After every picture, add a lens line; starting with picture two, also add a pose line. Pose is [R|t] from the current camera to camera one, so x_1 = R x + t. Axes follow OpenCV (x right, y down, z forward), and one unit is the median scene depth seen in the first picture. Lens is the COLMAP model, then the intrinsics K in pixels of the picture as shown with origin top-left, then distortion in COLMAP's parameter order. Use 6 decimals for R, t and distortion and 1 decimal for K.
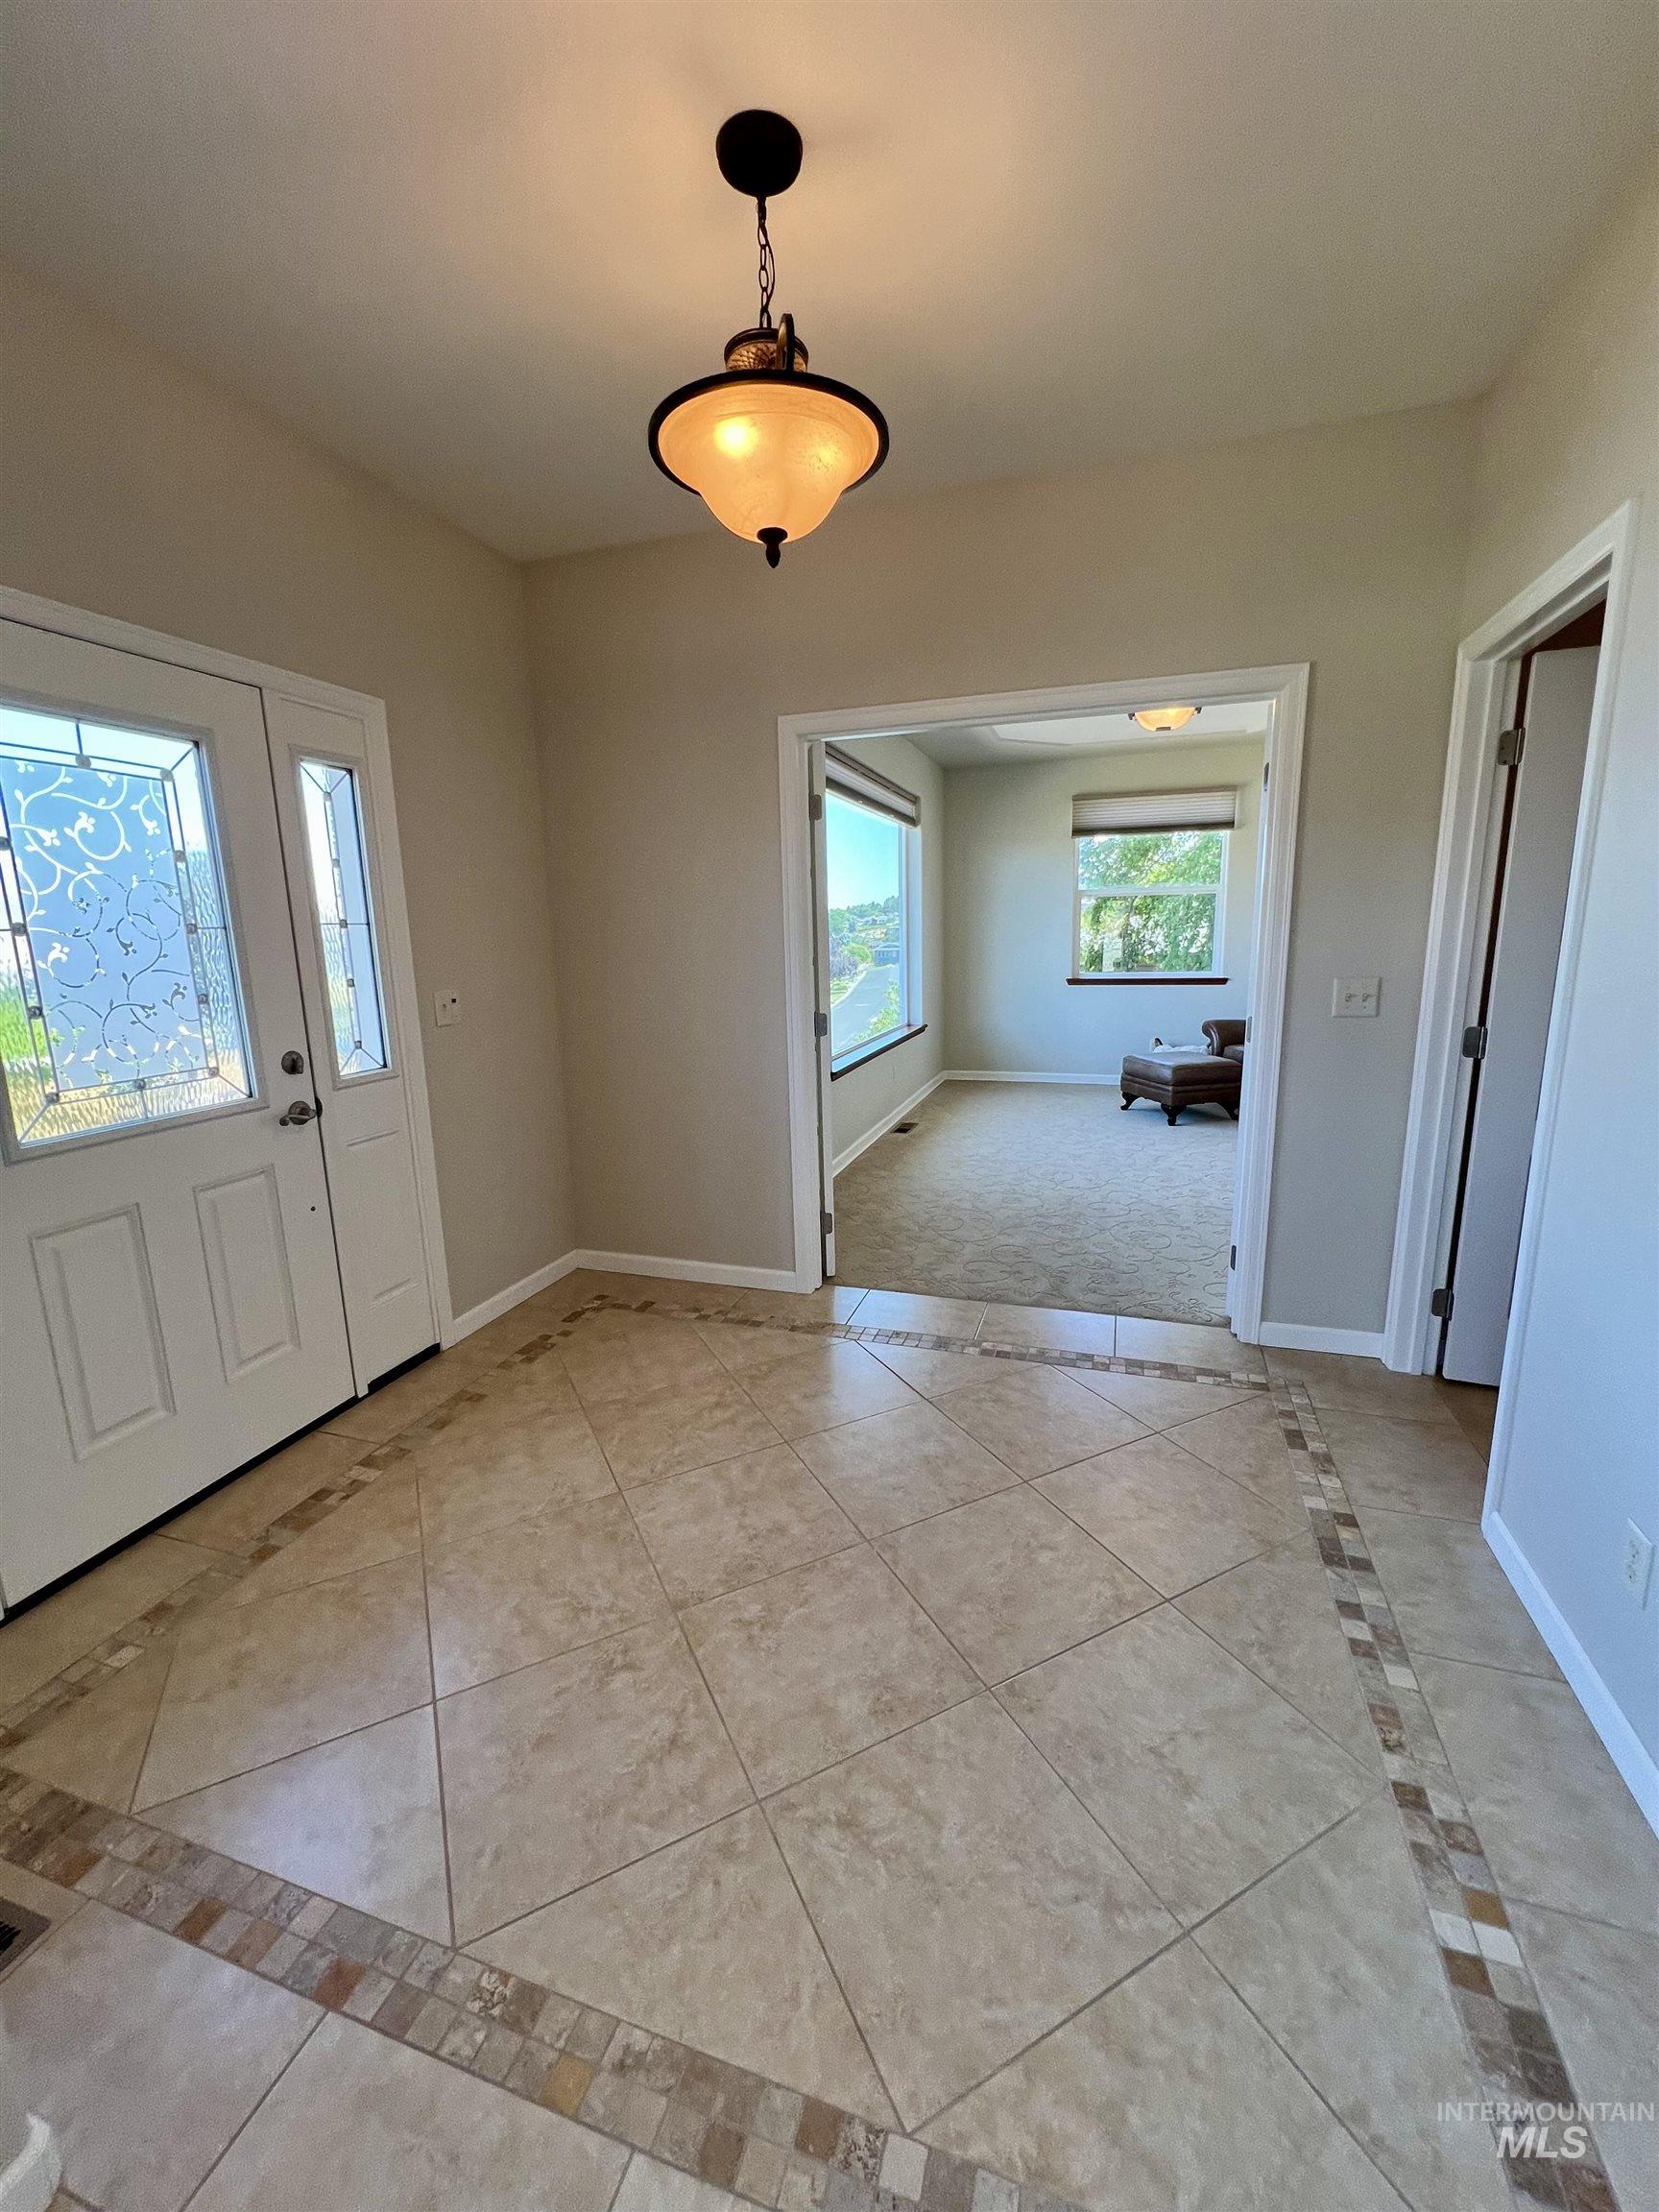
lens RADIAL K [[884.8, 0, 830.3], [0, 884.8, 1102.1], [0, 0, 1]] dist [-0.000605, -0.000048]
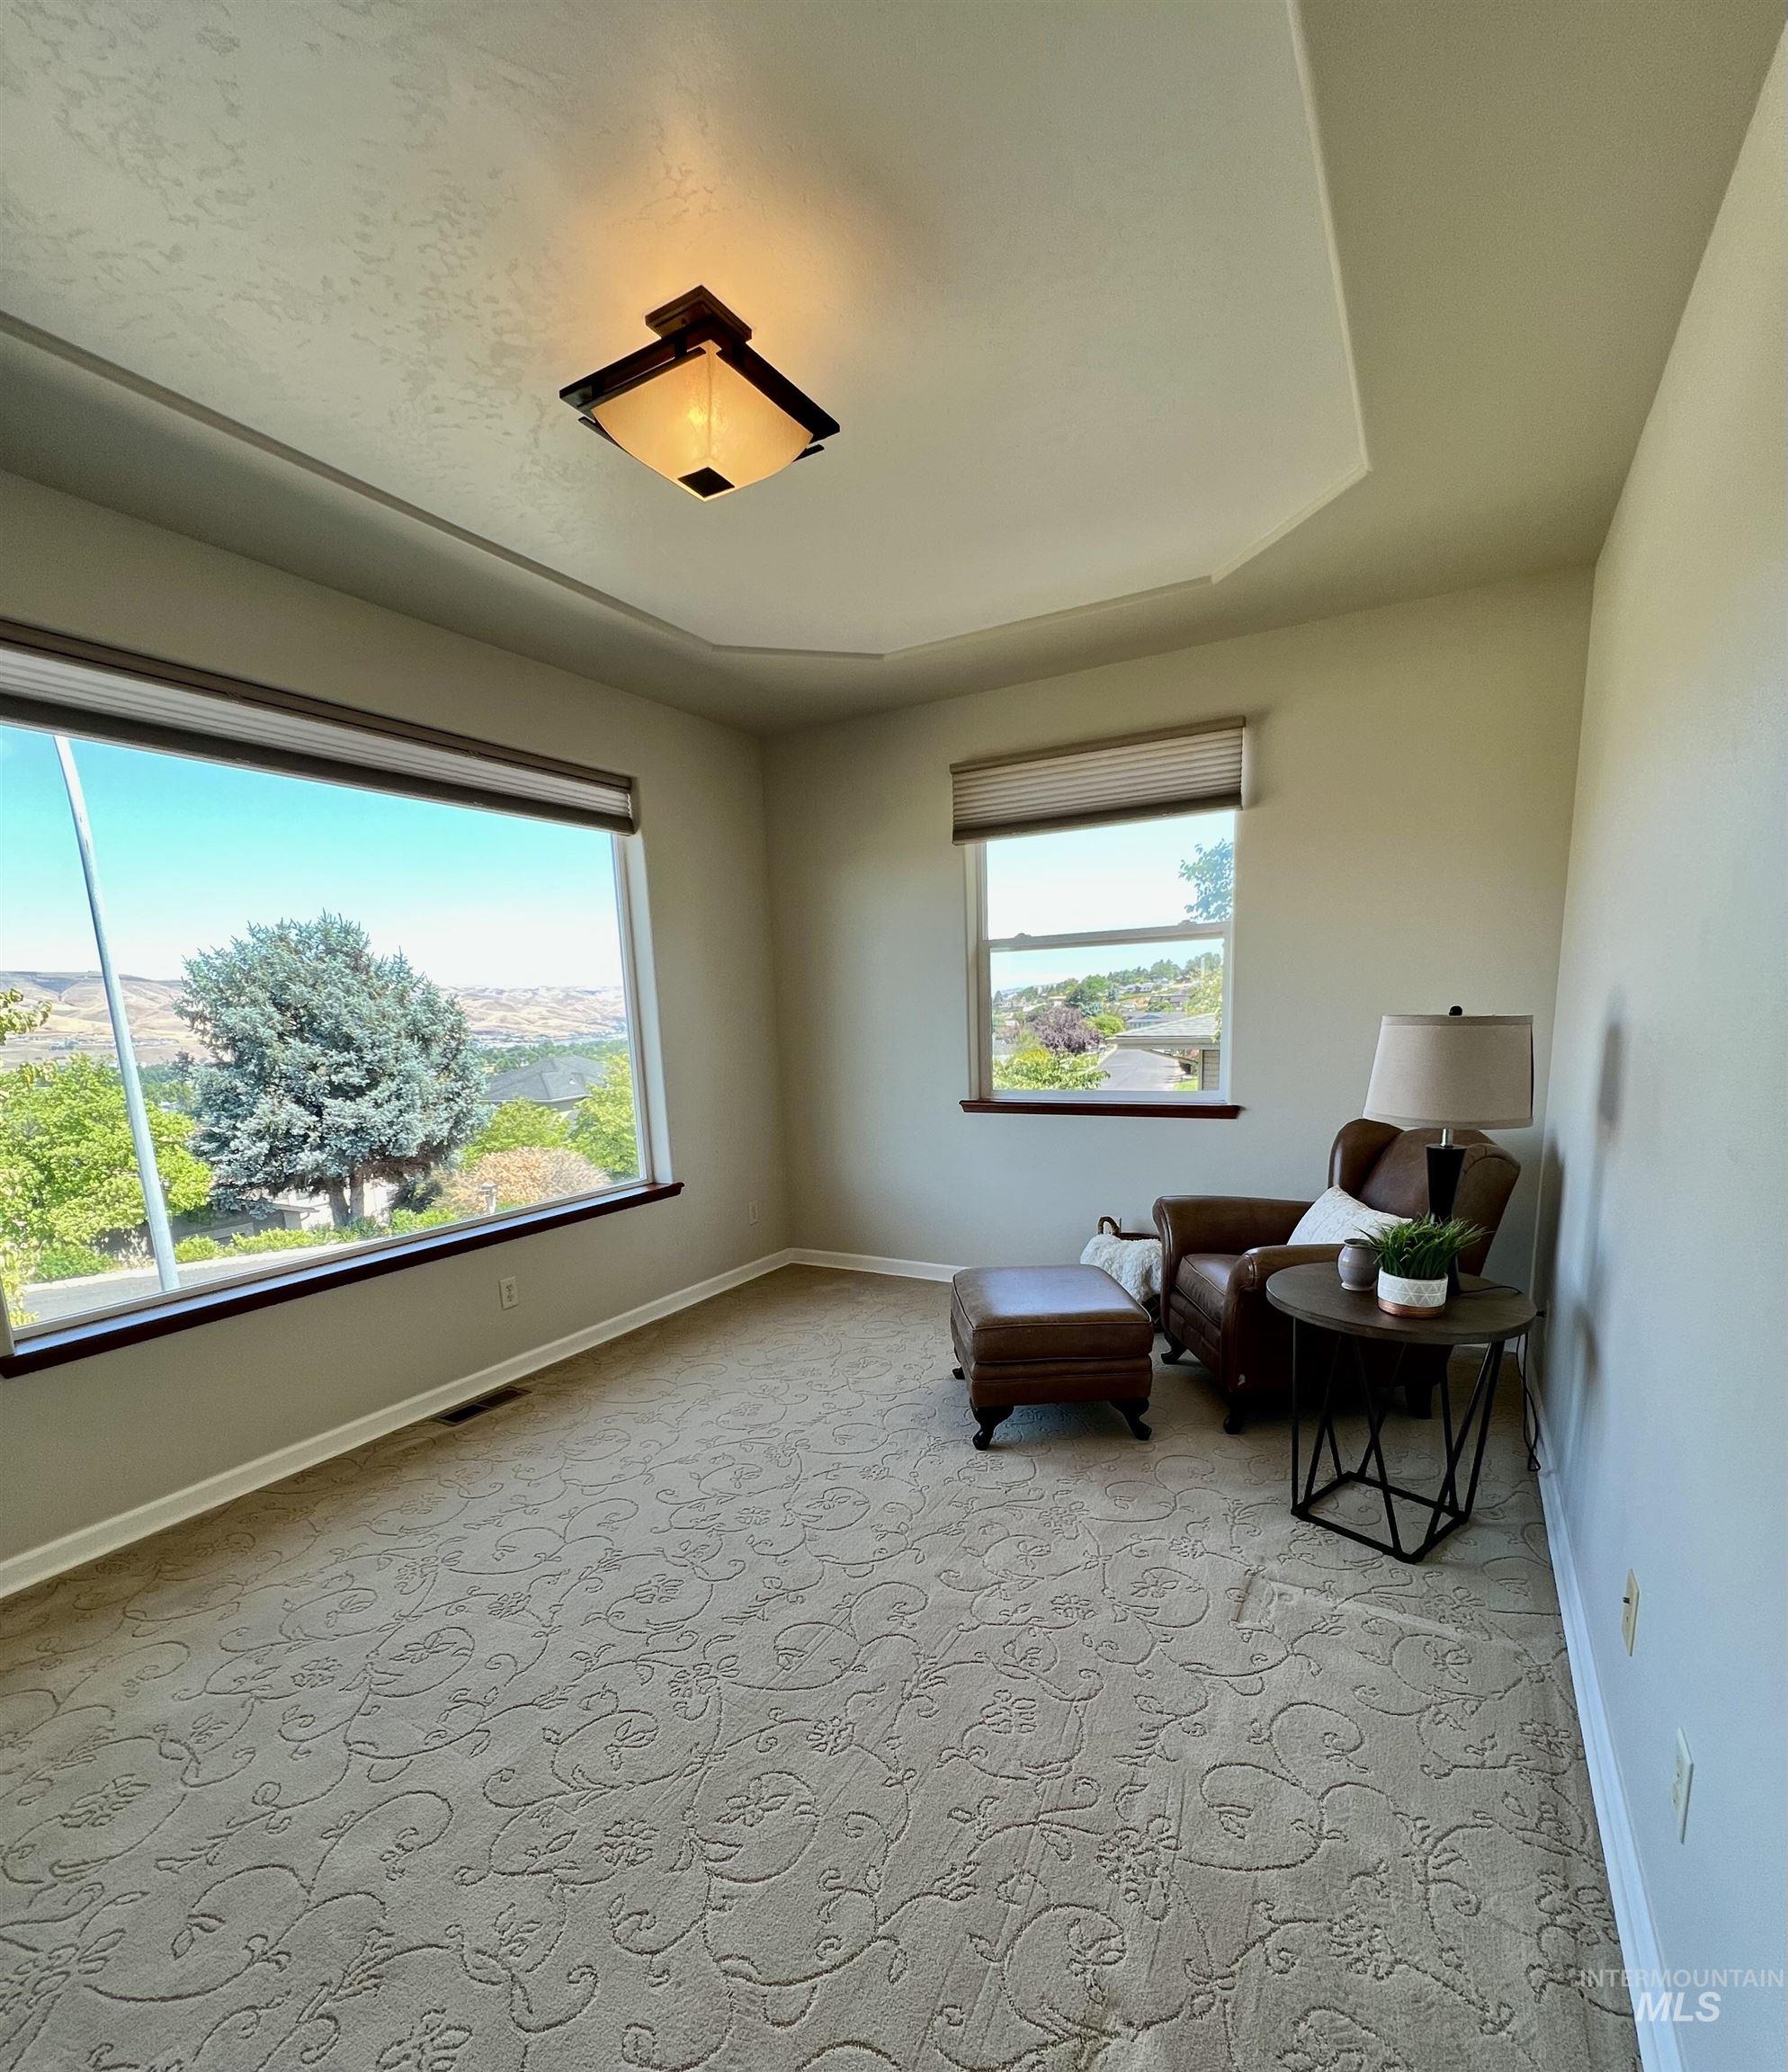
lens RADIAL K [[962.4, 0, 868.5], [0, 962.4, 1195.9], [0, 0, 1]] dist [-0.004754, 0.000081]
pose [[0.975612, 0.030353, -0.217395, 0.380901], [-0.028714, 0.999530, 0.010693, -0.093260], [0.217617, -0.004190, 0.976025, 0.437600]]
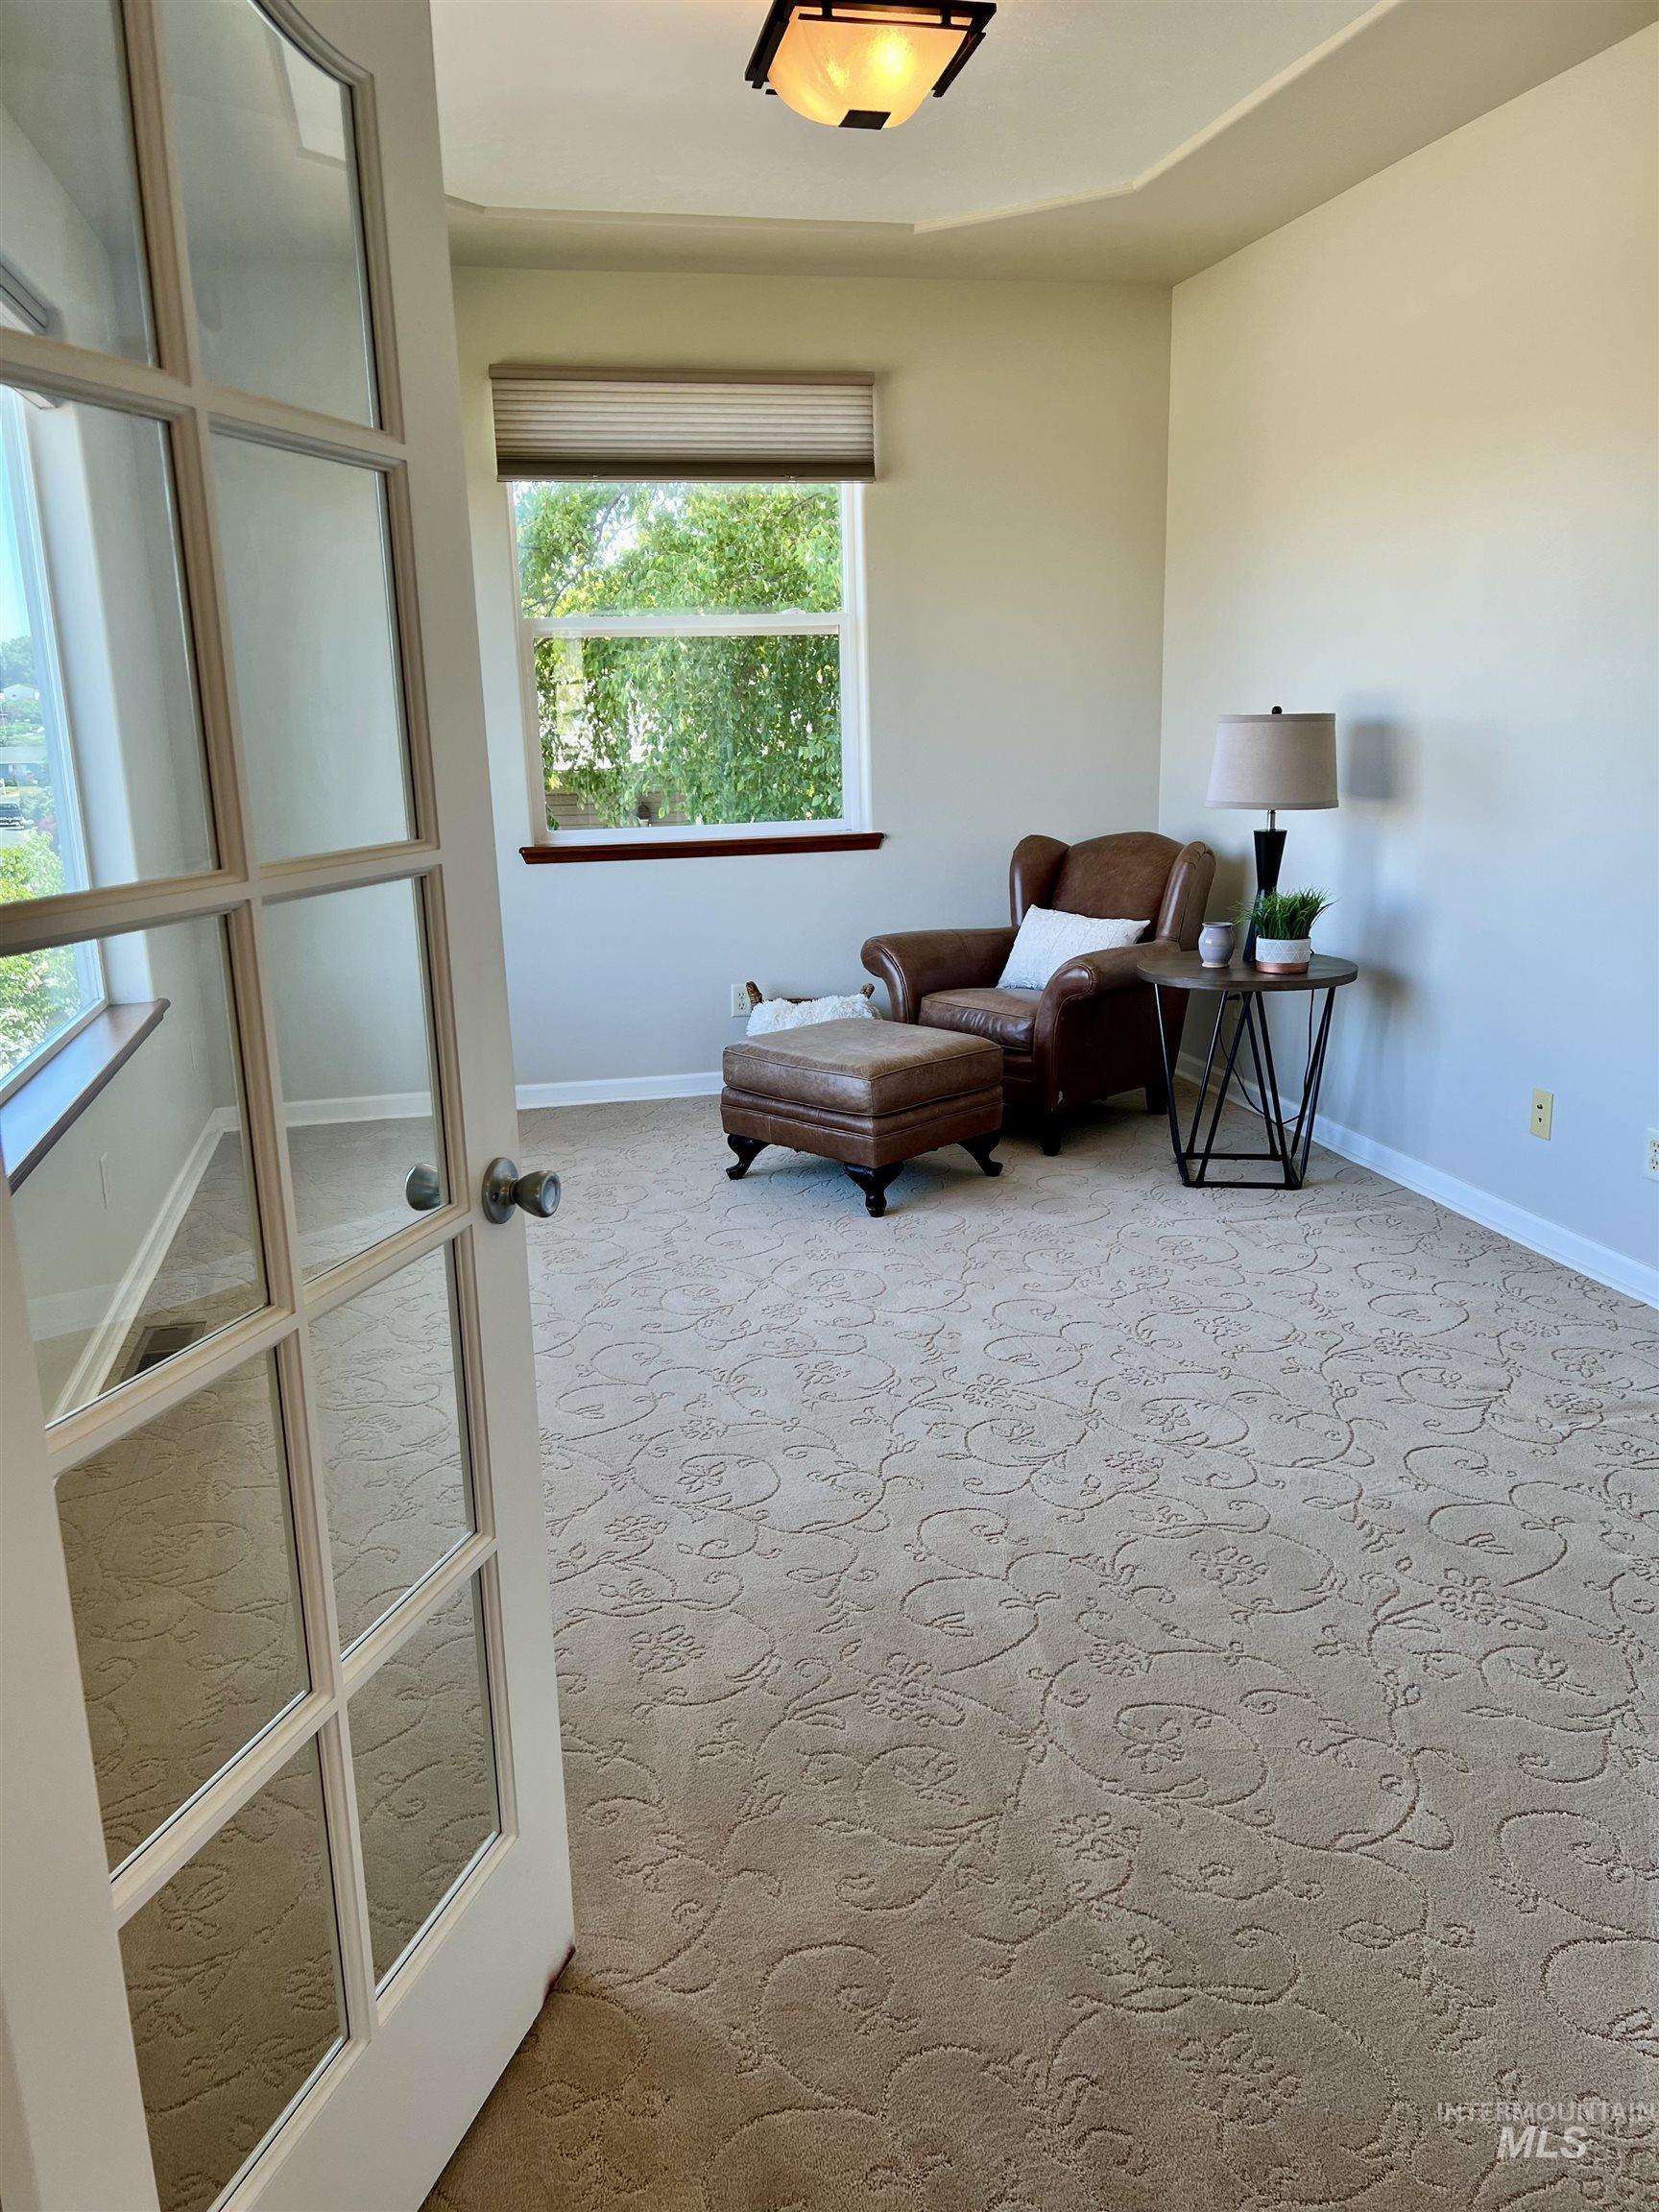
lens RADIAL K [[1723.5, 0, 816.6], [0, 1723.5, 1106.9], [0, 0, 1]] dist [0.071705, -0.012022]
pose [[0.860586, -0.116148, 0.495884, -0.016347], [0.103871, 0.993211, 0.052371, -0.057129], [-0.498600, 0.006438, 0.866808, 0.294265]]
